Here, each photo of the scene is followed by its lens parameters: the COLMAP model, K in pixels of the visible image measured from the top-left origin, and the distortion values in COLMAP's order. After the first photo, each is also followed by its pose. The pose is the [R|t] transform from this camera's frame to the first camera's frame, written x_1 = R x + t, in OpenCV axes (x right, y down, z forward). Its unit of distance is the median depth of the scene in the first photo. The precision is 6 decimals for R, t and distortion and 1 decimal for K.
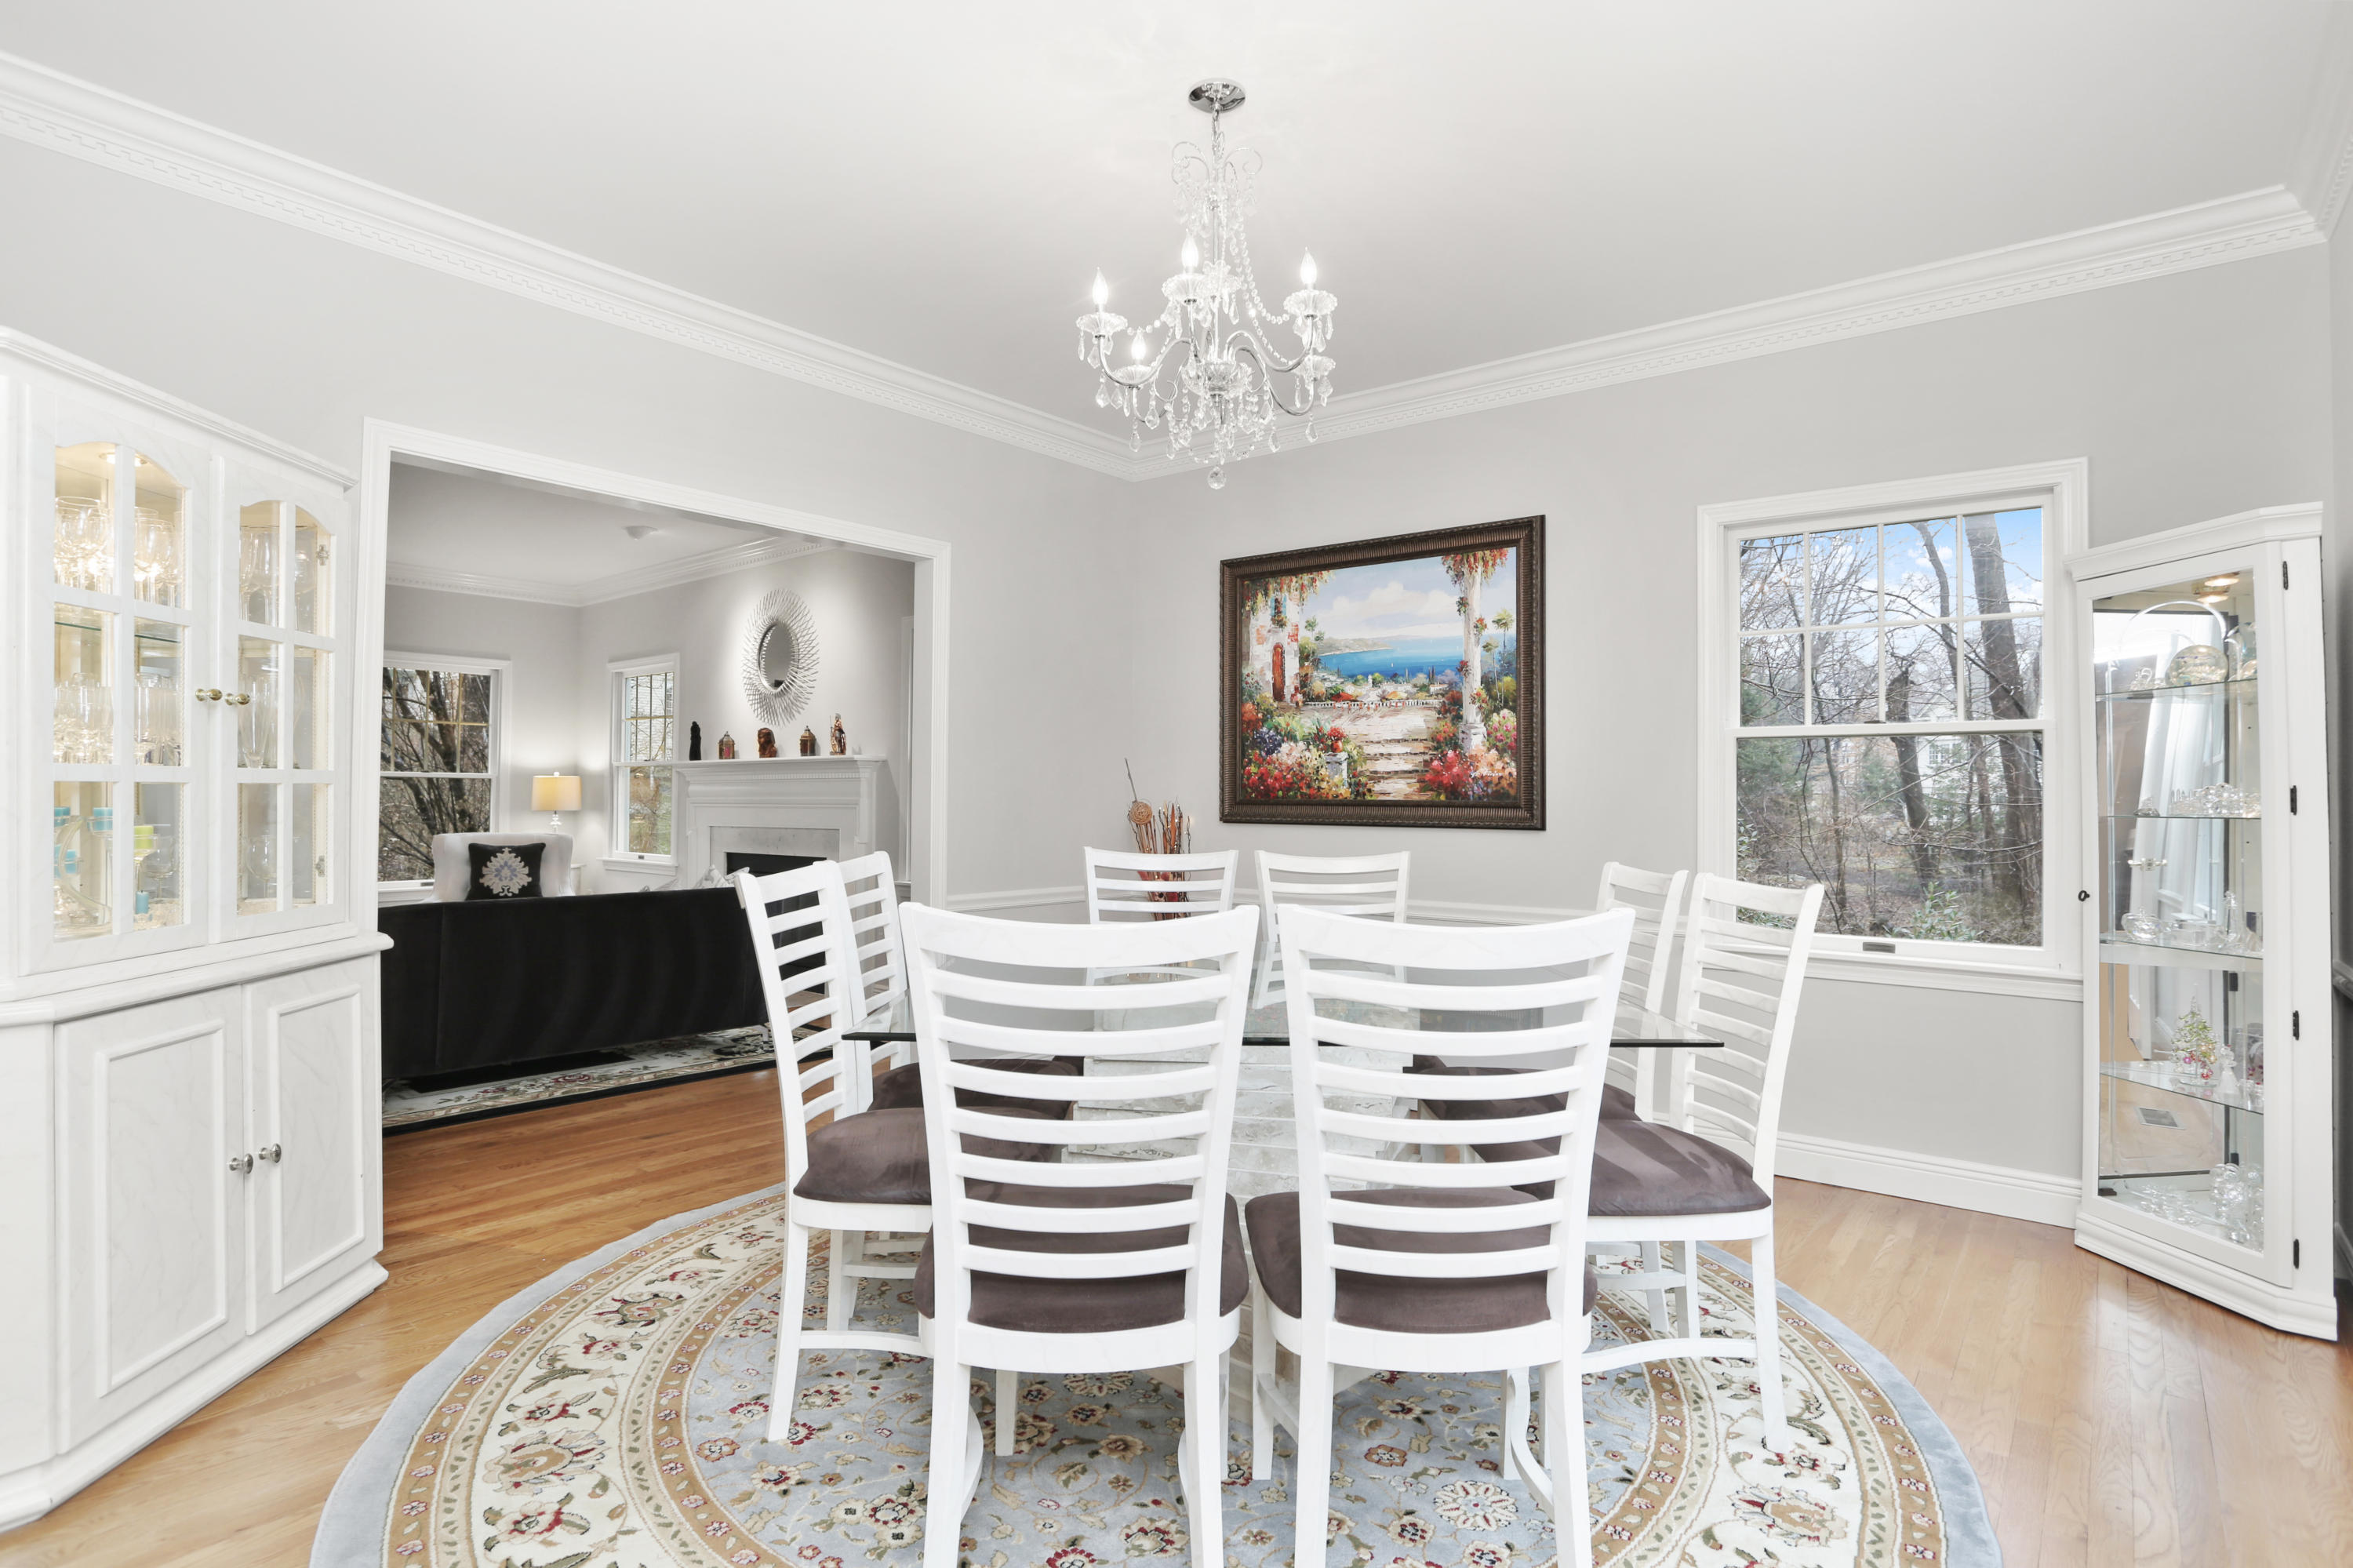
lens RADIAL K [[1170.0, 0, 1176.5], [0, 1170.0, 784.0], [0, 0, 1]] dist [-0.057165, -0.000028]
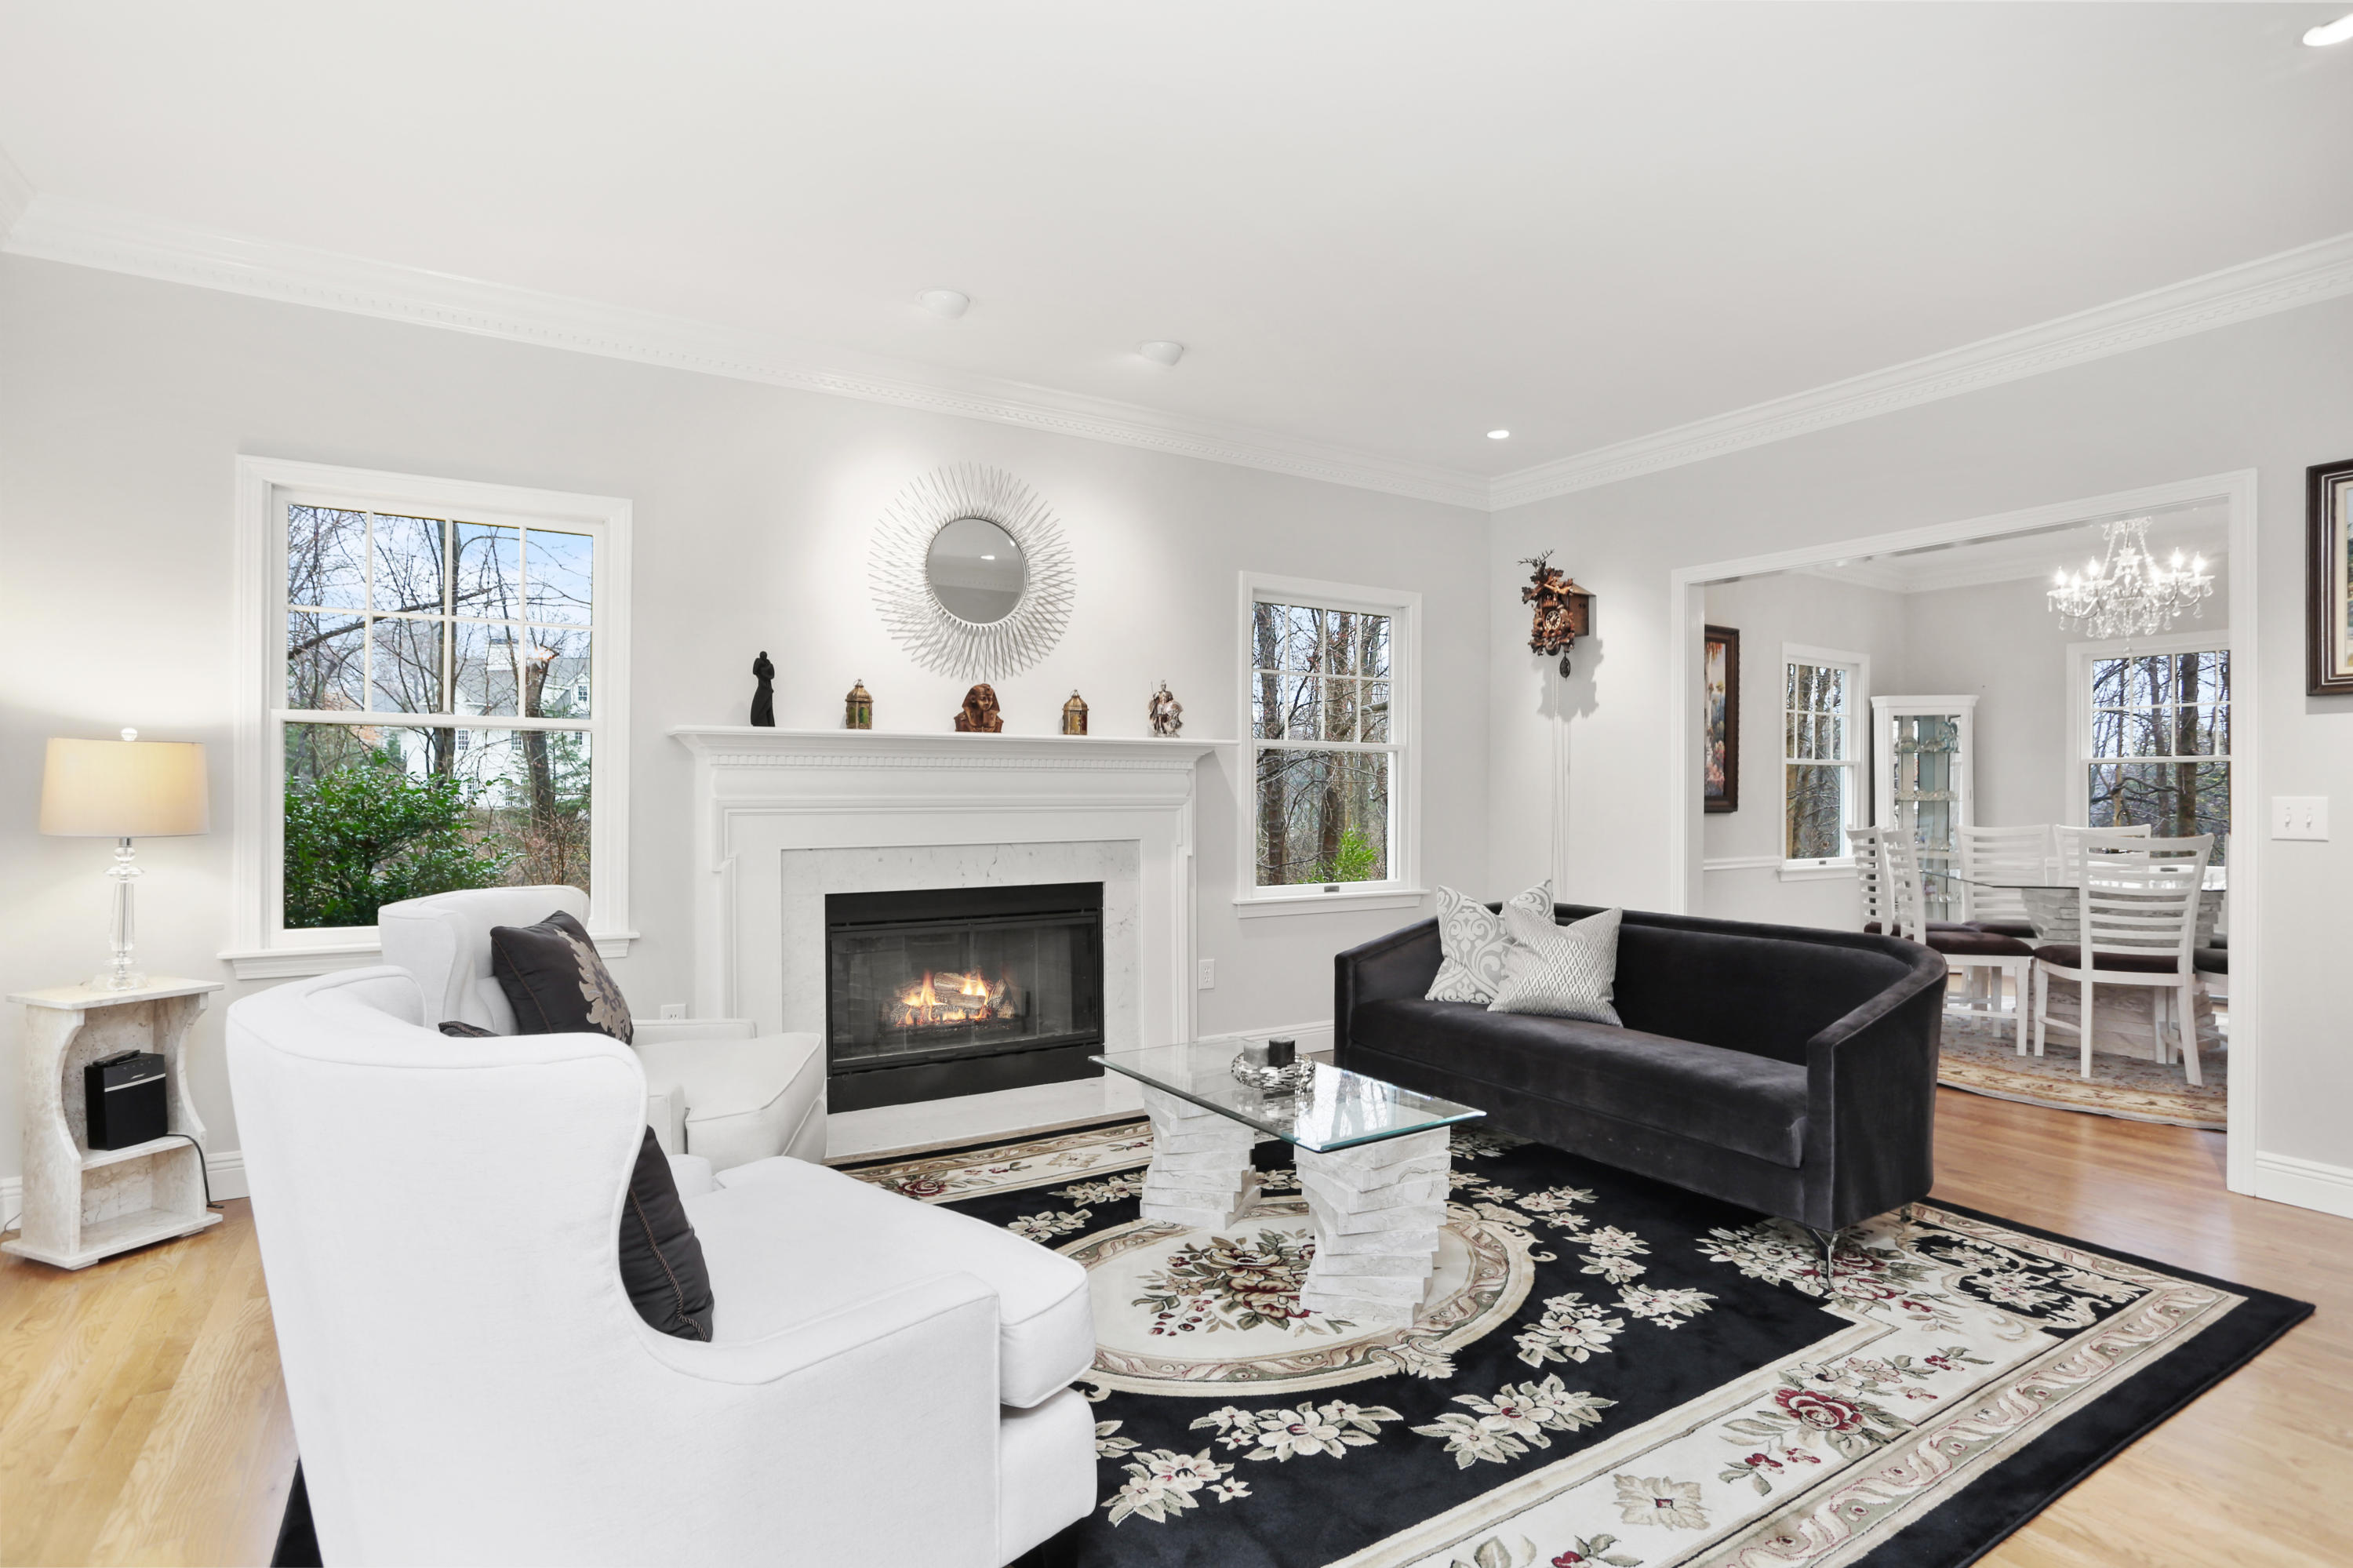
lens RADIAL K [[1170.0, 0, 1176.5], [0, 1170.0, 784.0], [0, 0, 1]] dist [-0.057165, -0.000028]
pose [[0.310740, 0.000547, 0.950495, -0.936300], [-0.007970, 0.999966, 0.002030, 0.002680], [-0.950461, -0.008206, 0.310734, 0.731564]]
